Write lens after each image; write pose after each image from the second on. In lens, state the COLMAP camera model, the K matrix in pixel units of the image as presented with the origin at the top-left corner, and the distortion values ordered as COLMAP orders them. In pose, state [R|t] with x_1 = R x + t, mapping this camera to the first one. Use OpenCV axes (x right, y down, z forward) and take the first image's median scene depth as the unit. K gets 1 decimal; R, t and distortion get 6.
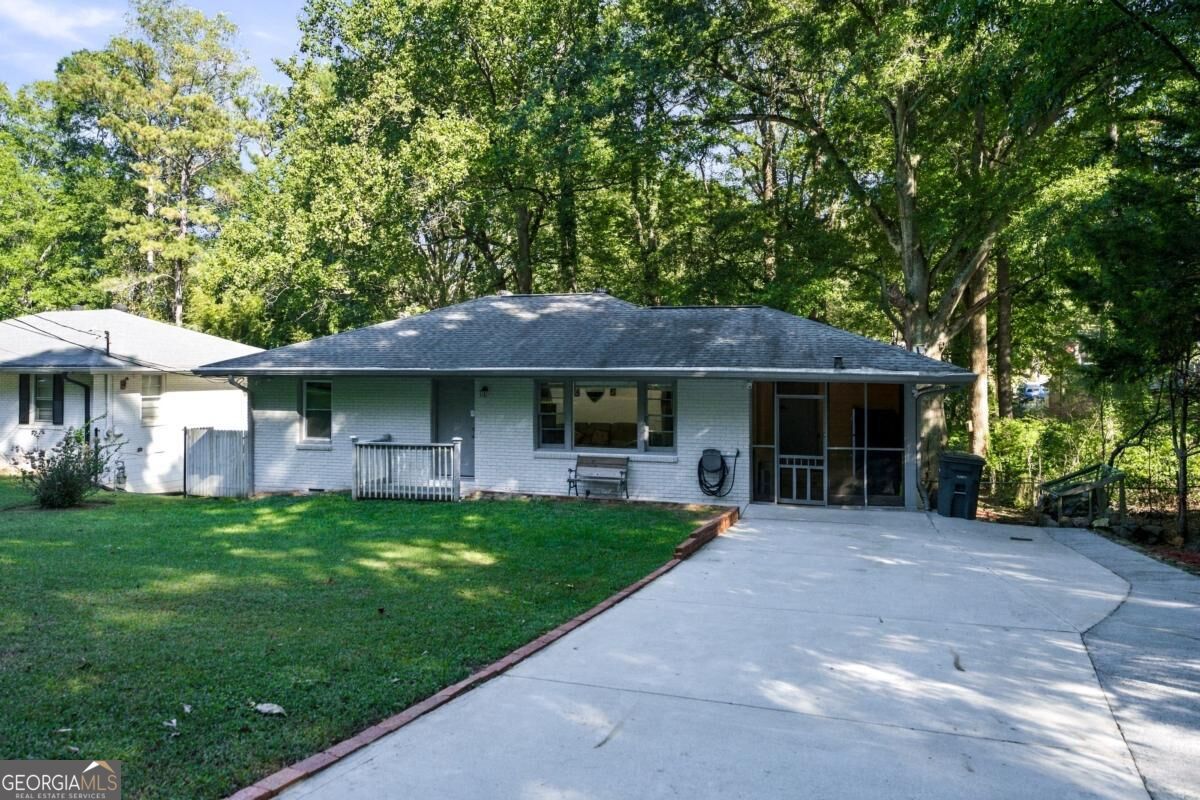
lens RADIAL K [[825.9, 0, 598.8], [0, 825.9, 404.1], [0, 0, 1]] dist [-0.001285, -0.000983]
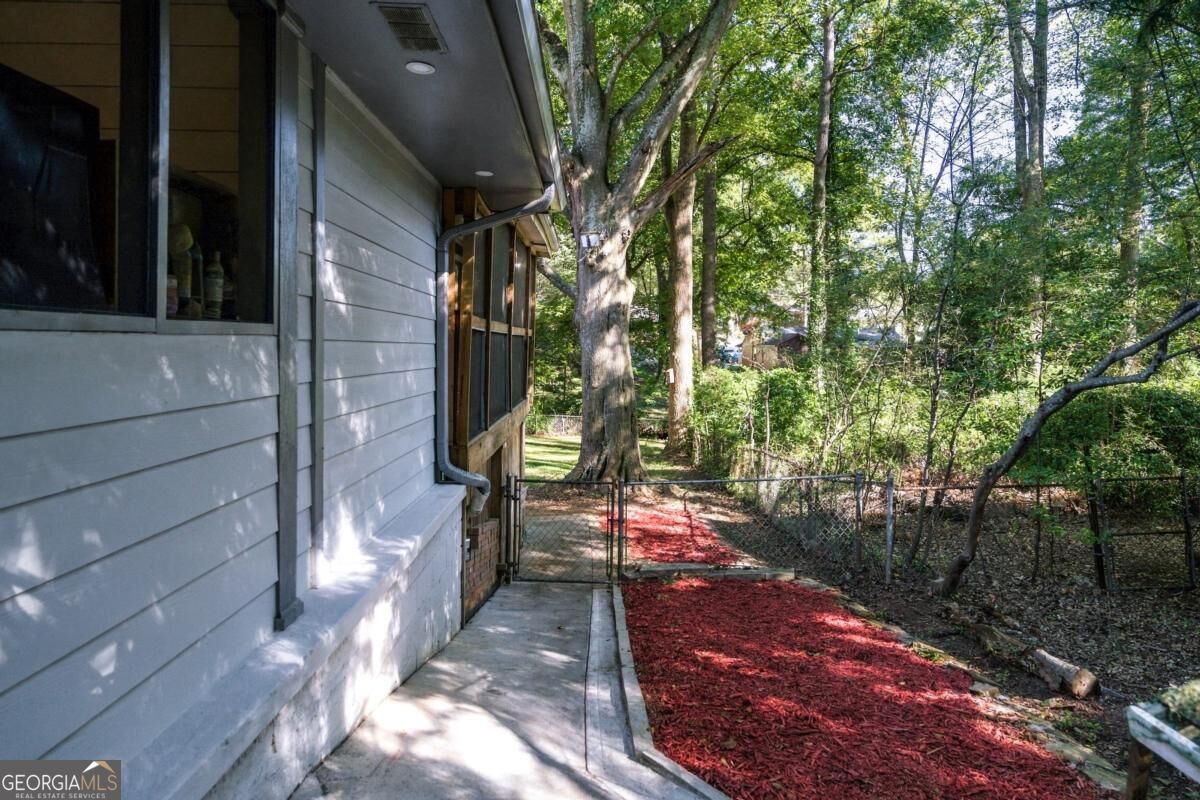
lens RADIAL K [[657.1, 0, 600.5], [0, 657.1, 395.9], [0, 0, 1]] dist [0.000262, 0.000006]
pose [[0.953551, -0.001155, 0.301231, 0.208107], [-0.009358, 0.999396, 0.033453, 0.026379], [-0.301087, -0.034718, 0.952964, 0.445892]]
